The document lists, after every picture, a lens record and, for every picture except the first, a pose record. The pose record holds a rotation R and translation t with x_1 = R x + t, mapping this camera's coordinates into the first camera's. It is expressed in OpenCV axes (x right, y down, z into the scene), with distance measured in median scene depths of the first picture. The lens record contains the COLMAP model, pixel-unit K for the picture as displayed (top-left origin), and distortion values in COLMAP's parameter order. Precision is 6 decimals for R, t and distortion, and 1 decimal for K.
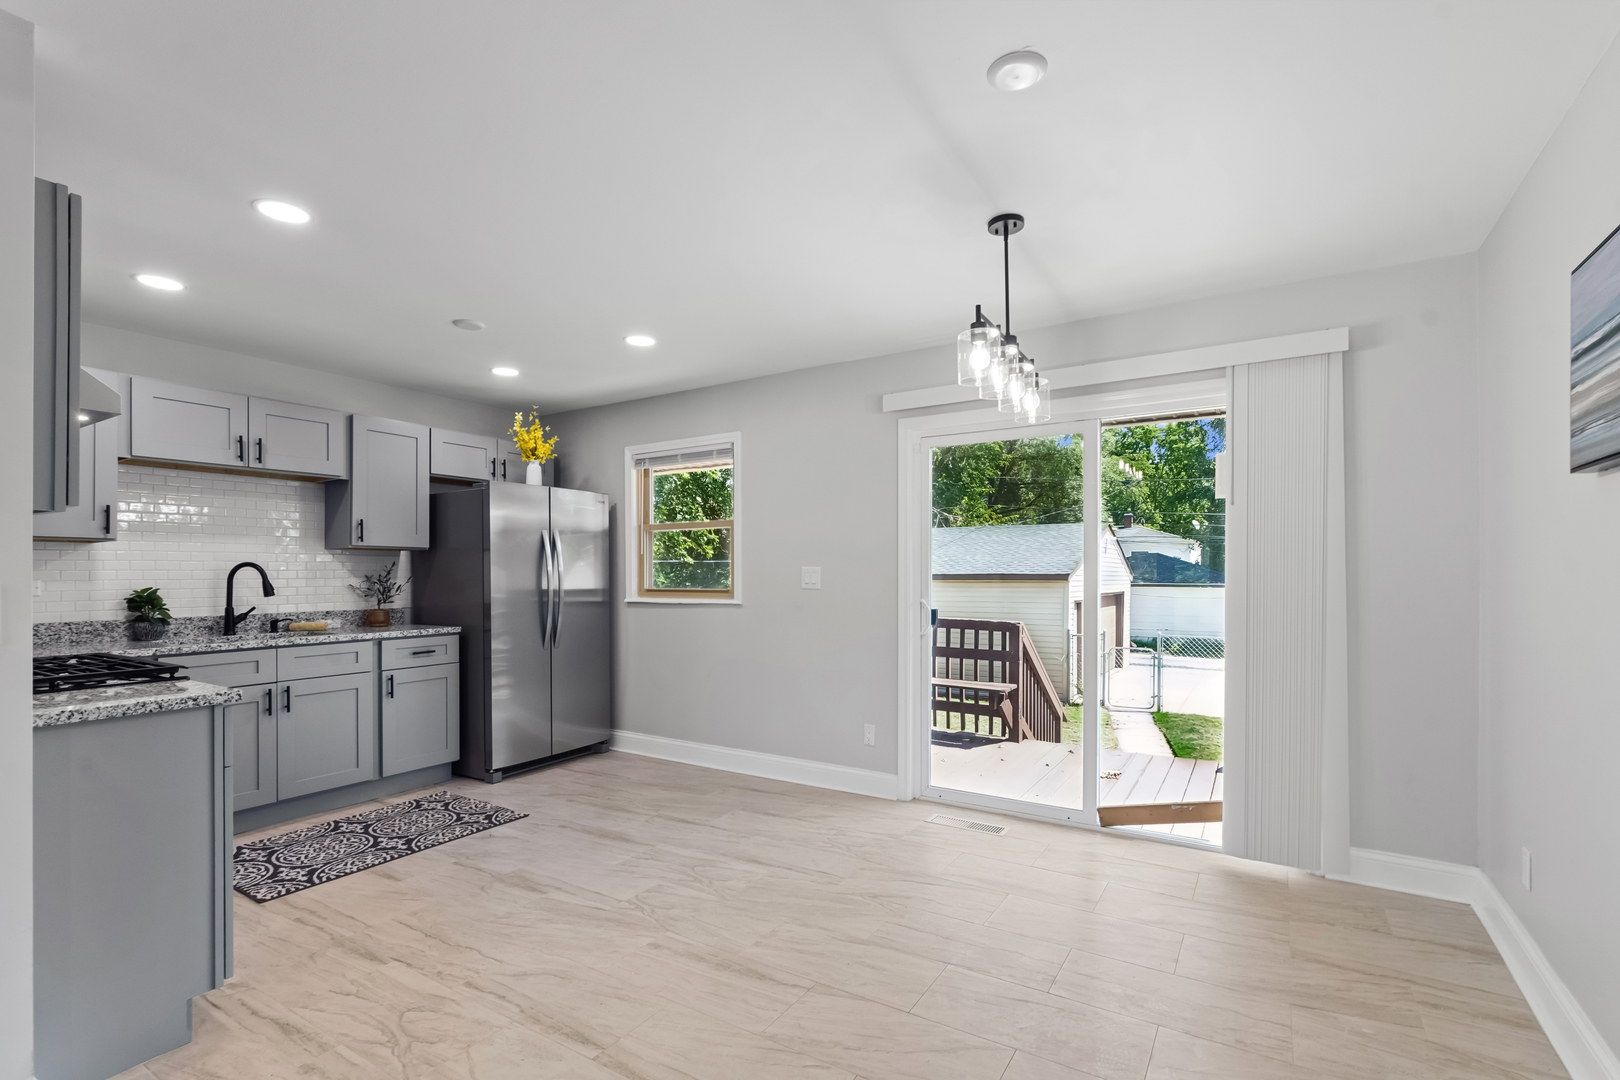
lens RADIAL K [[730.4, 0, 813.9], [0, 730.4, 566.0], [0, 0, 1]] dist [-0.000560, -0.000003]
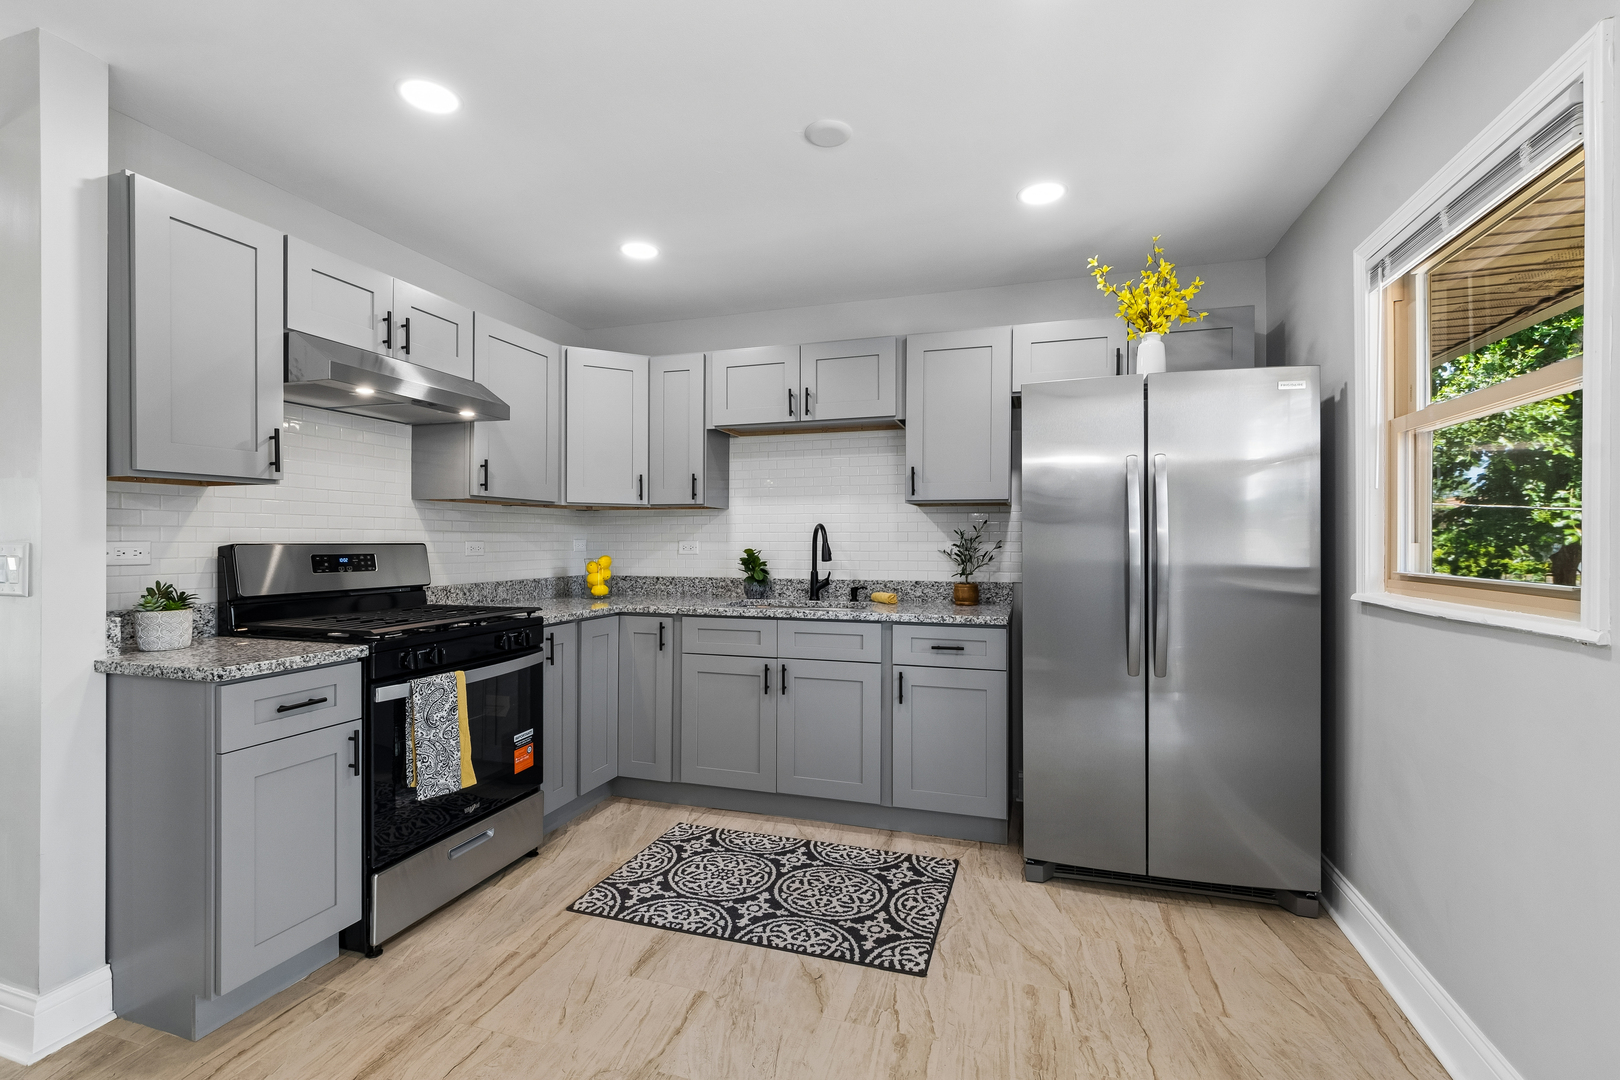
lens RADIAL K [[712.1, 0, 806.0], [0, 712.1, 538.7], [0, 0, 1]] dist [-0.001976, -0.000314]
pose [[0.247719, 0.001947, -0.968830, 0.101805], [0.008352, 0.999957, 0.004145, 0.010261], [0.968796, -0.009118, 0.247692, 0.767834]]
